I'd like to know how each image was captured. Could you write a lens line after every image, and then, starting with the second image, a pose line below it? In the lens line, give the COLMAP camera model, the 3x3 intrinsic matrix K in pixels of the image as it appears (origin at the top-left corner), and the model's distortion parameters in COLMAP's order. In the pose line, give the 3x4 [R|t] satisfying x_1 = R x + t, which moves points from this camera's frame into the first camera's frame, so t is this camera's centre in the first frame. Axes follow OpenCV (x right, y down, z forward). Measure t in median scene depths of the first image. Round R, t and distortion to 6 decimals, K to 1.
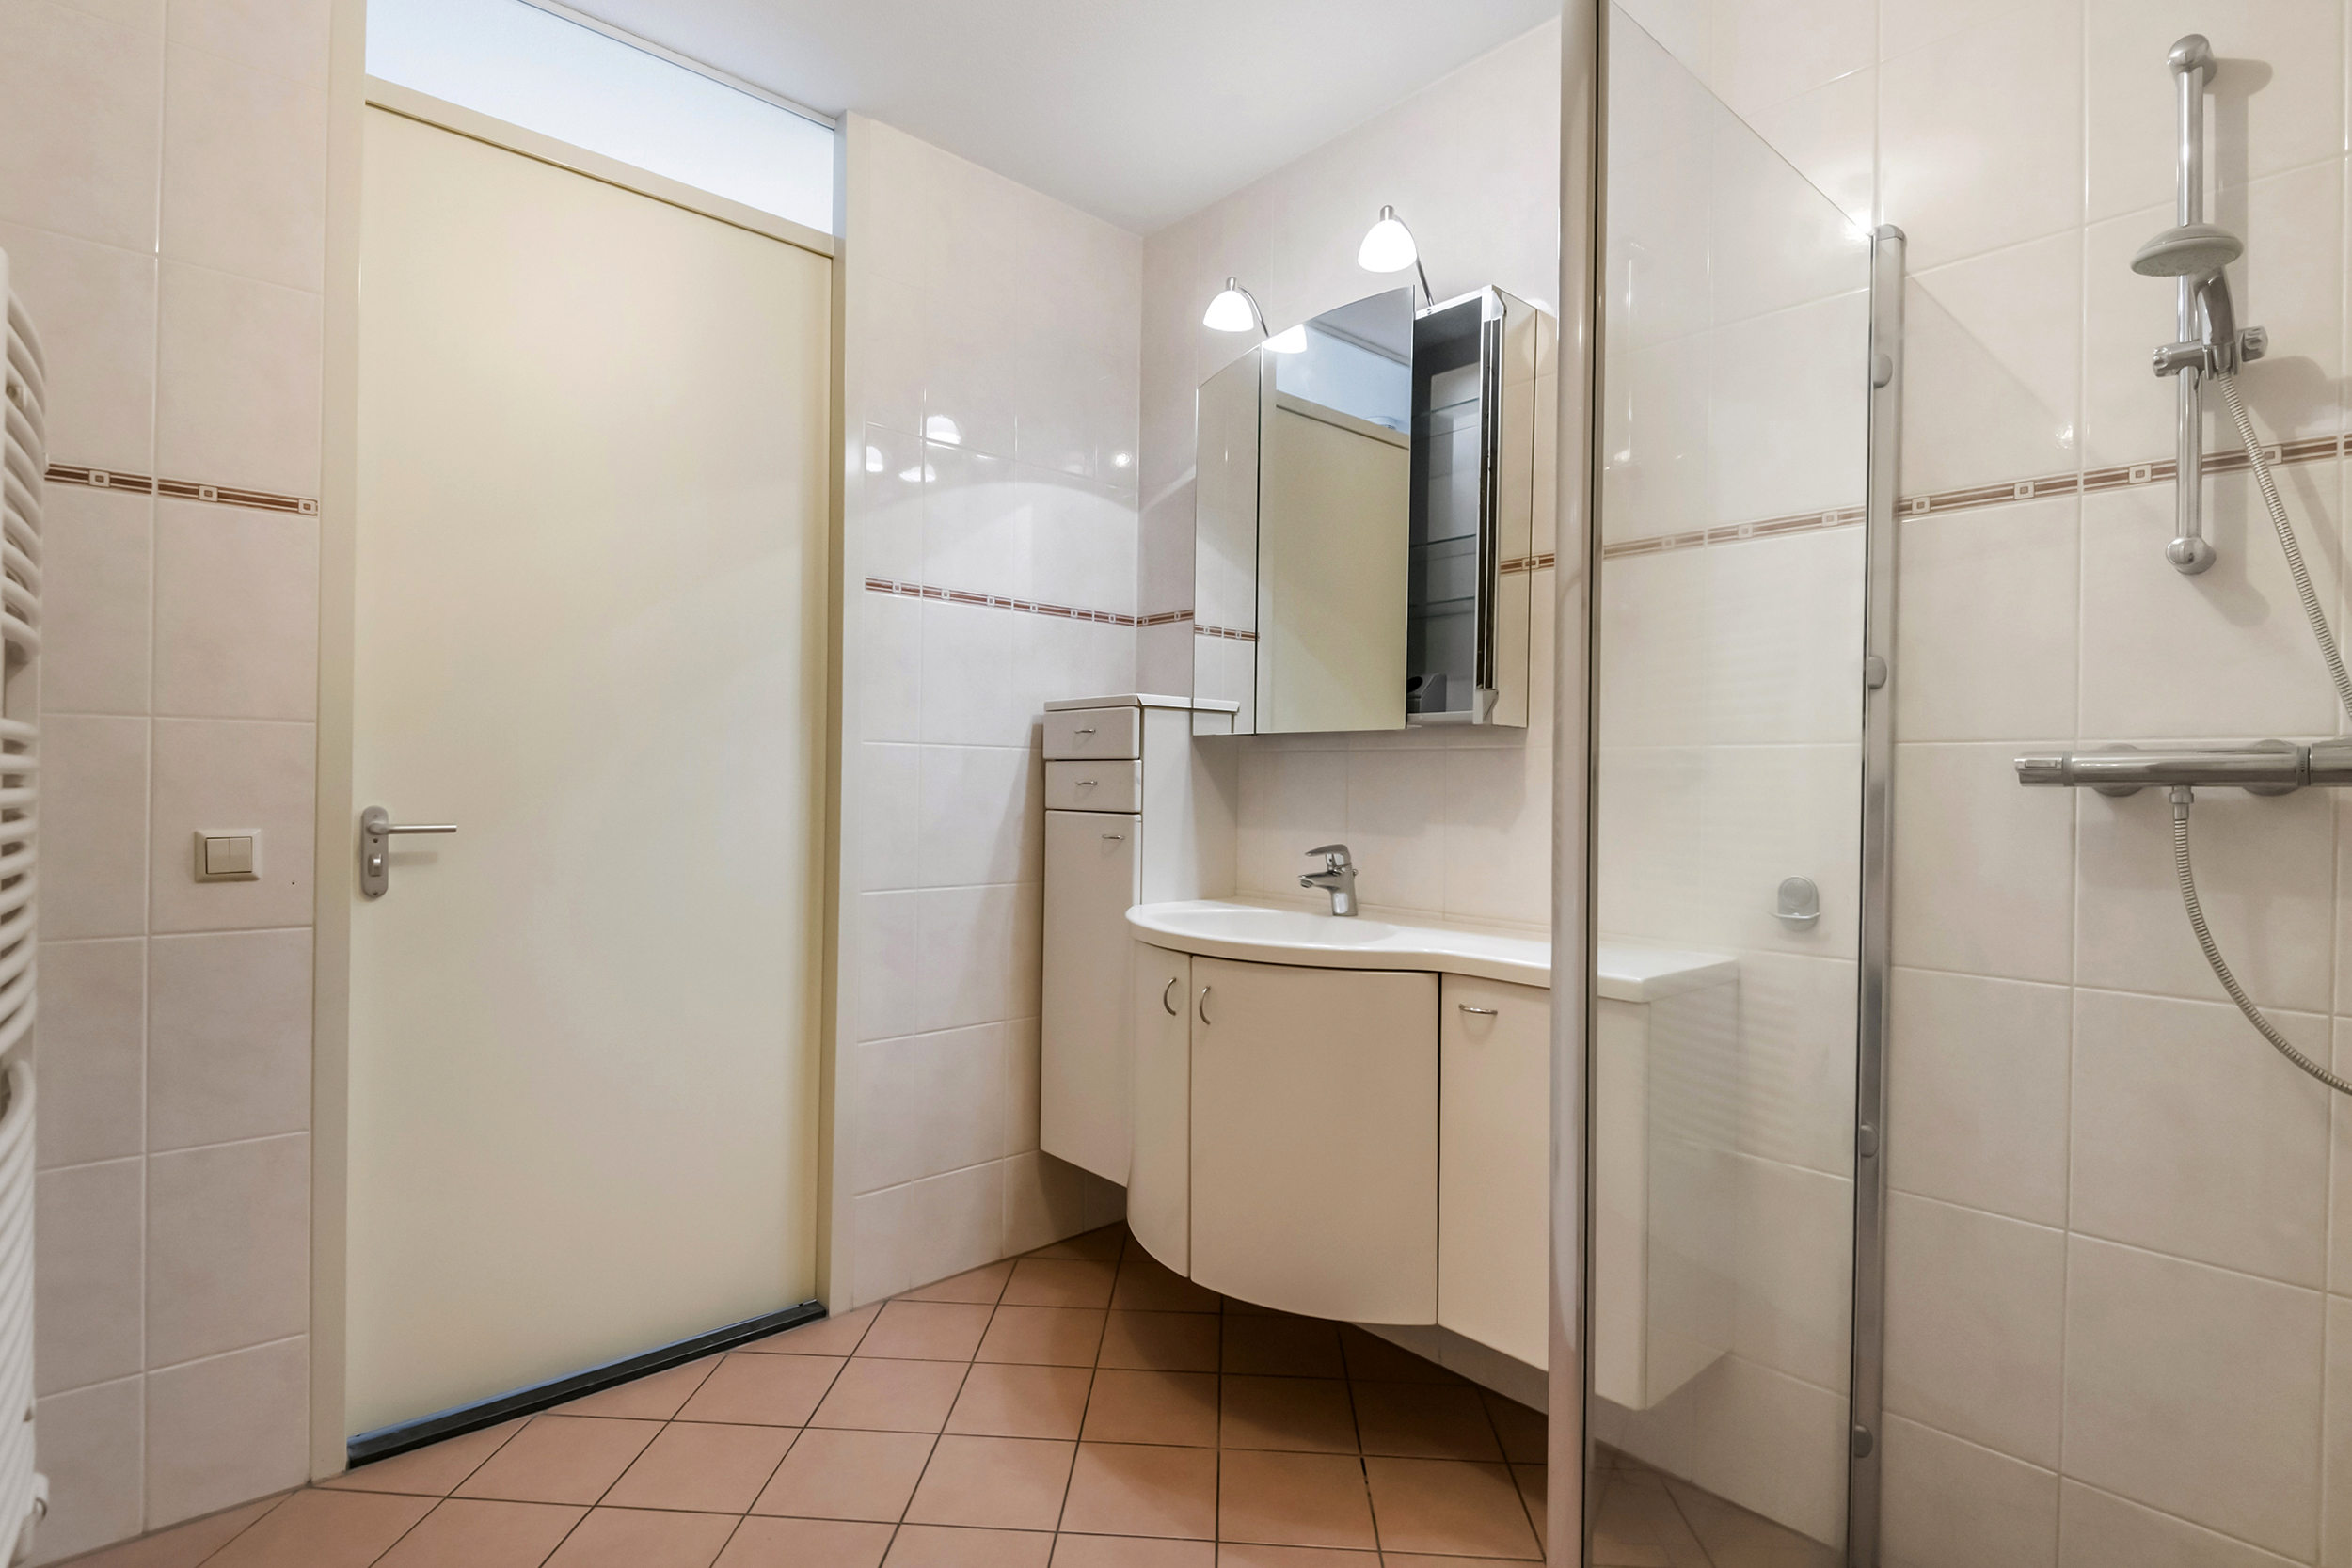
lens RADIAL K [[1146.3, 0, 1174.3], [0, 1146.3, 789.4], [0, 0, 1]] dist [0.017647, -0.015766]
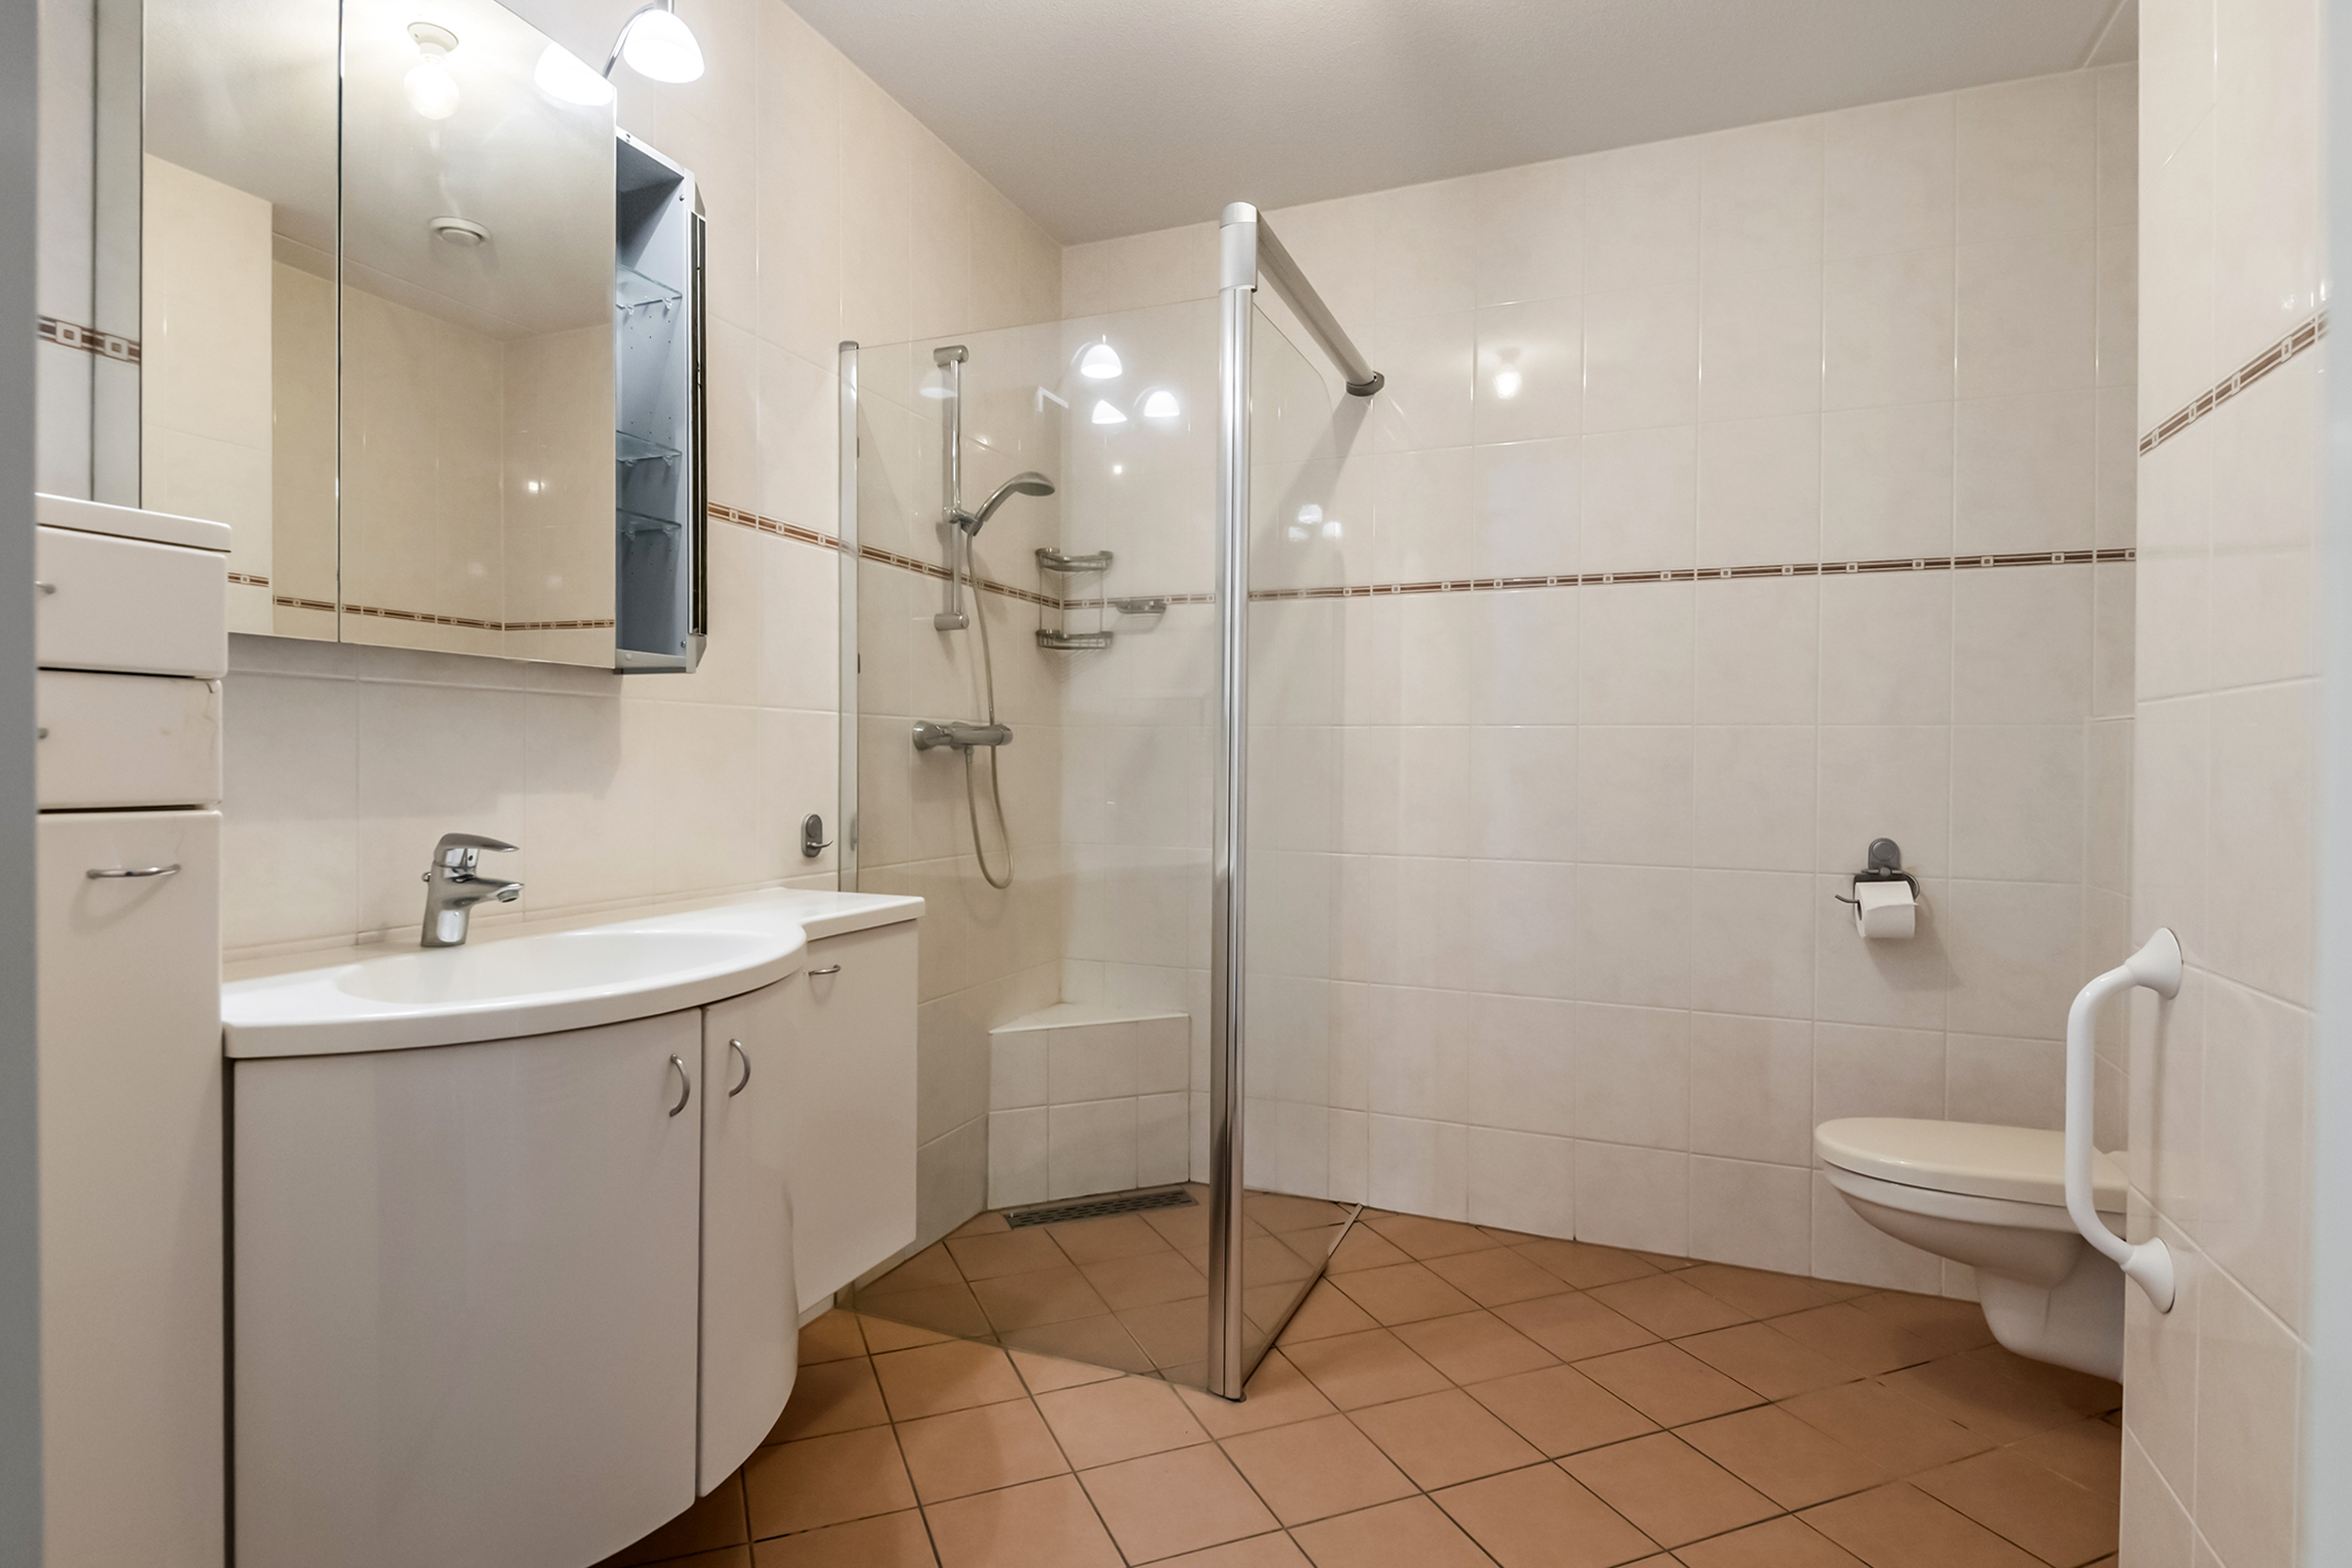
lens RADIAL K [[1146.3, 0, 1174.3], [0, 1146.3, 789.4], [0, 0, 1]] dist [0.017647, -0.015766]
pose [[-0.438949, -0.044603, 0.897404, -0.688115], [-0.014764, 0.998990, 0.042431, -0.011423], [-0.898391, 0.005375, -0.439164, 1.055207]]
